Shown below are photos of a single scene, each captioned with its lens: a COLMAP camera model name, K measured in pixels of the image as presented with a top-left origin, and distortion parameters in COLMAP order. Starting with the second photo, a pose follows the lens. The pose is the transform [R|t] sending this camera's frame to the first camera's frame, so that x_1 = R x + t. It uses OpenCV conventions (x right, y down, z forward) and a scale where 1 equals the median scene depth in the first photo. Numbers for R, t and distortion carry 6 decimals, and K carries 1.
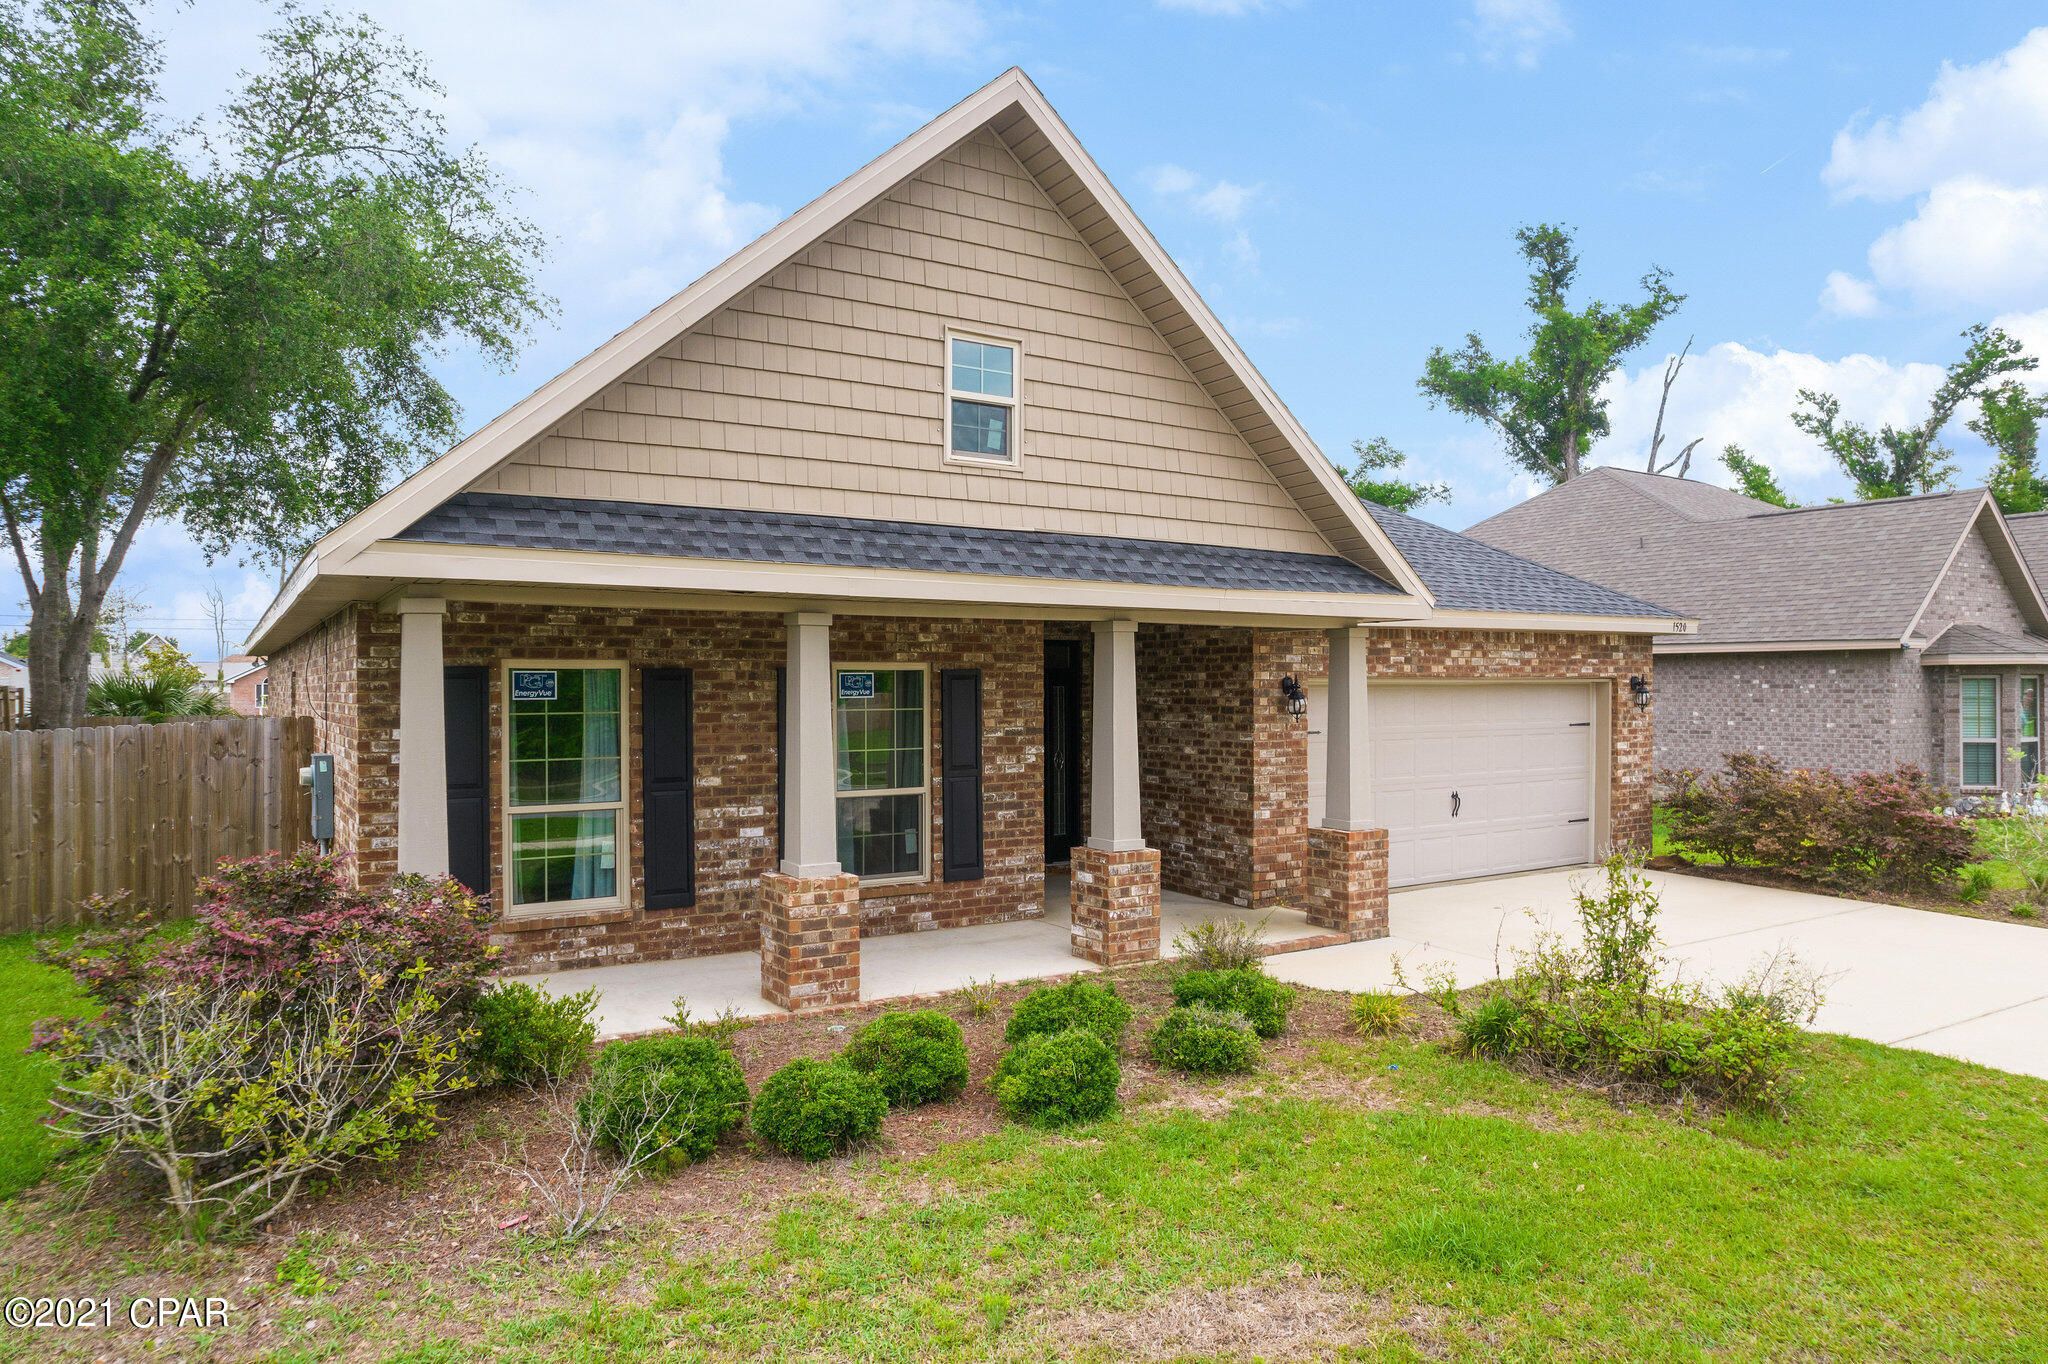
lens RADIAL K [[1367.5, 0, 1017.9], [0, 1367.5, 687.2], [0, 0, 1]] dist [-0.051256, 0.001488]
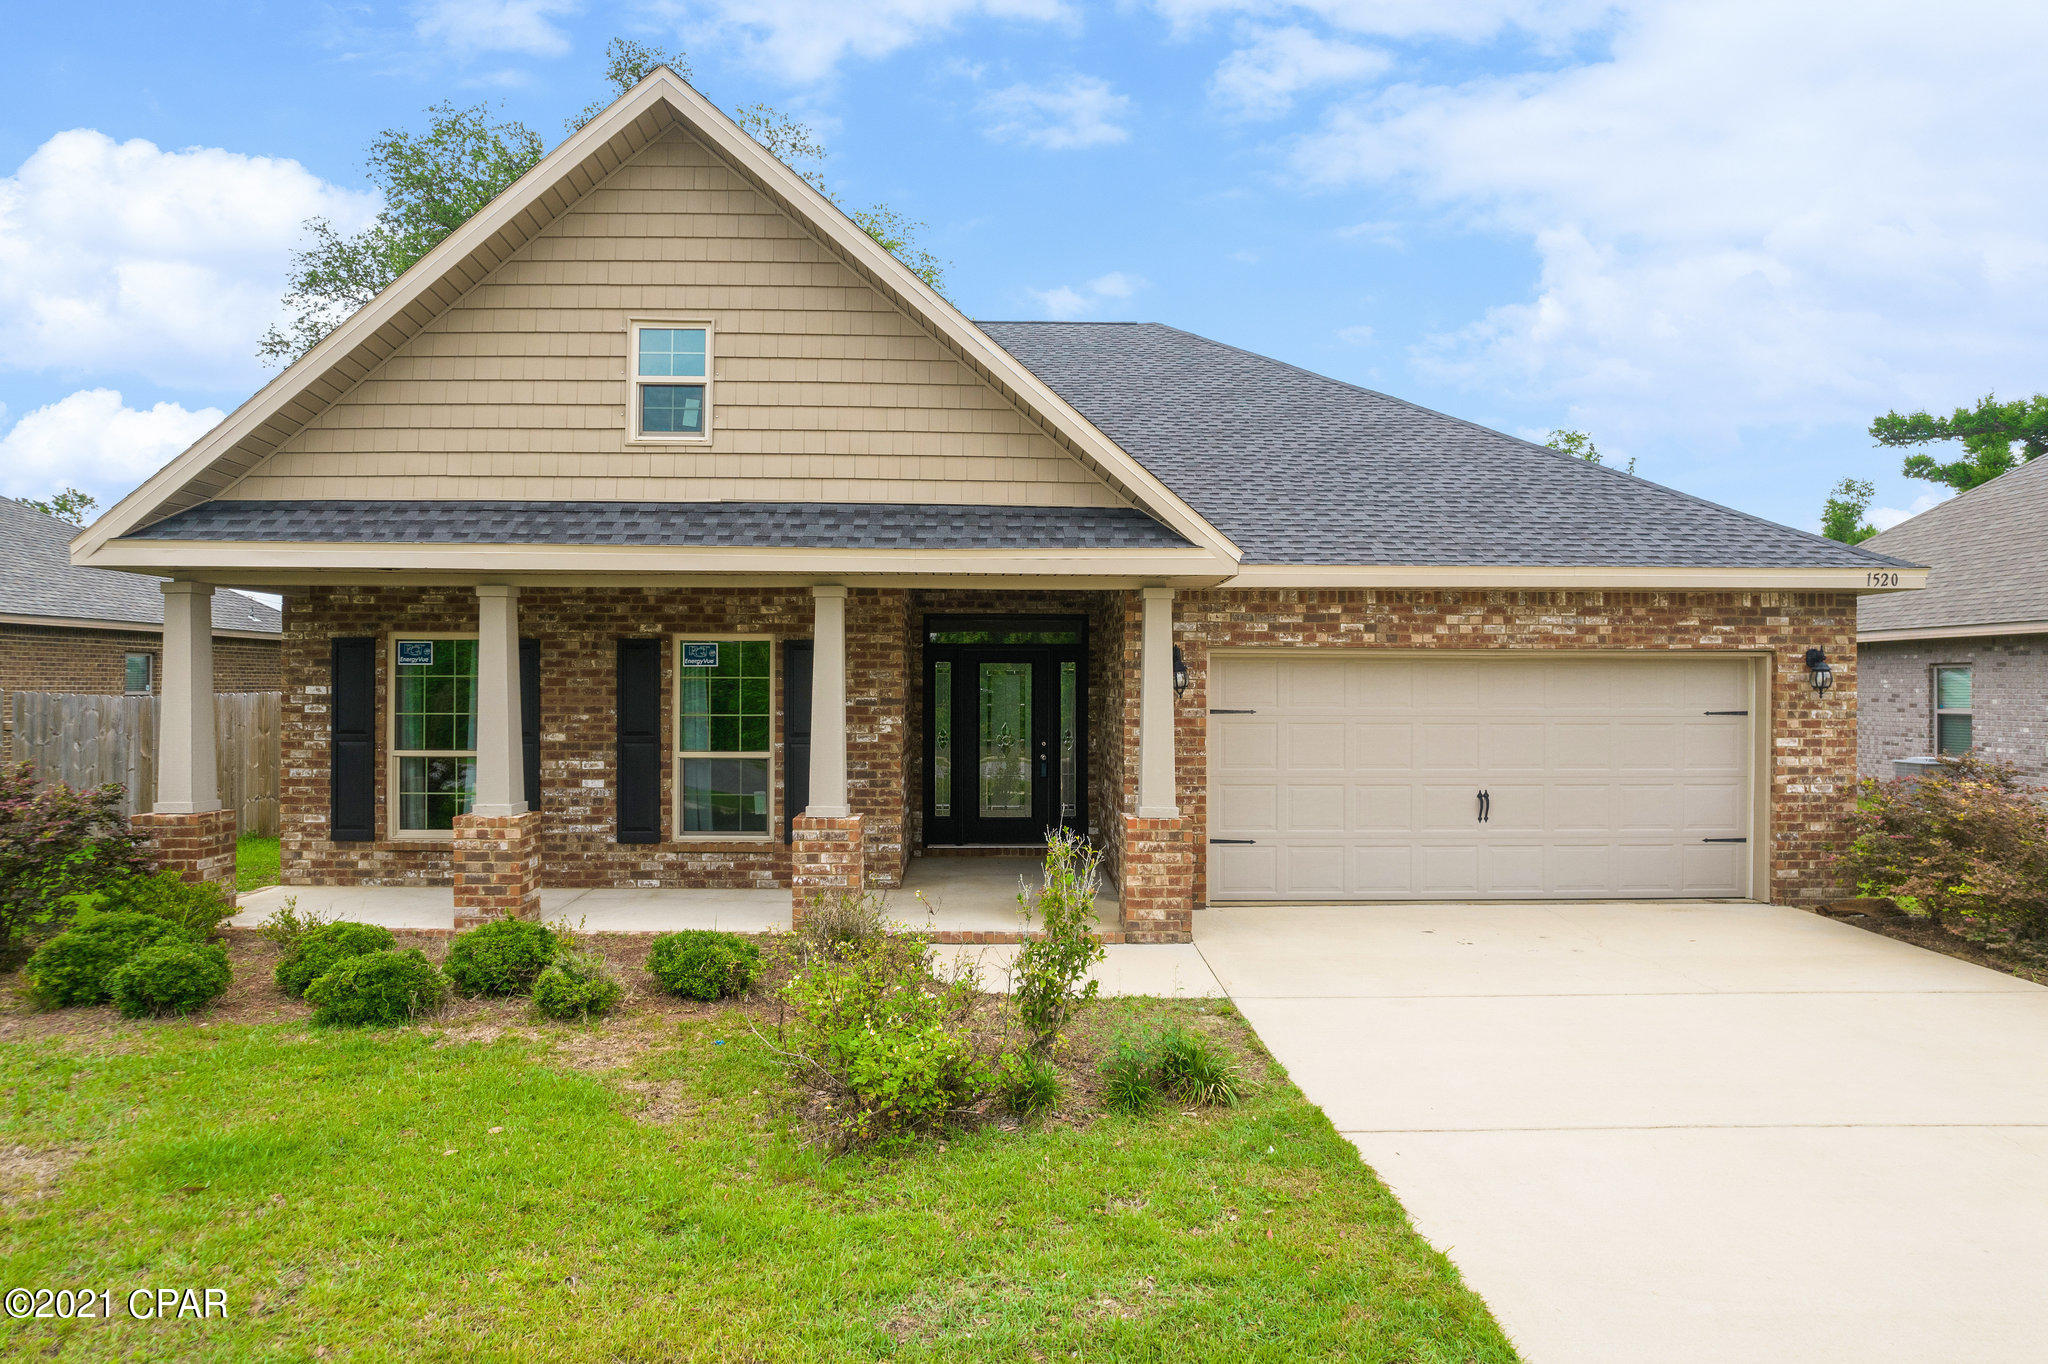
lens RADIAL K [[1367.5, 0, 1021.0], [0, 1367.5, 676.9], [0, 0, 1]] dist [-0.051256, 0.001488]
pose [[0.848366, 0.002511, -0.529405, 0.707437], [-0.007501, 0.999945, -0.007277, 0.023252], [0.529358, 0.010144, 0.848338, 0.227947]]
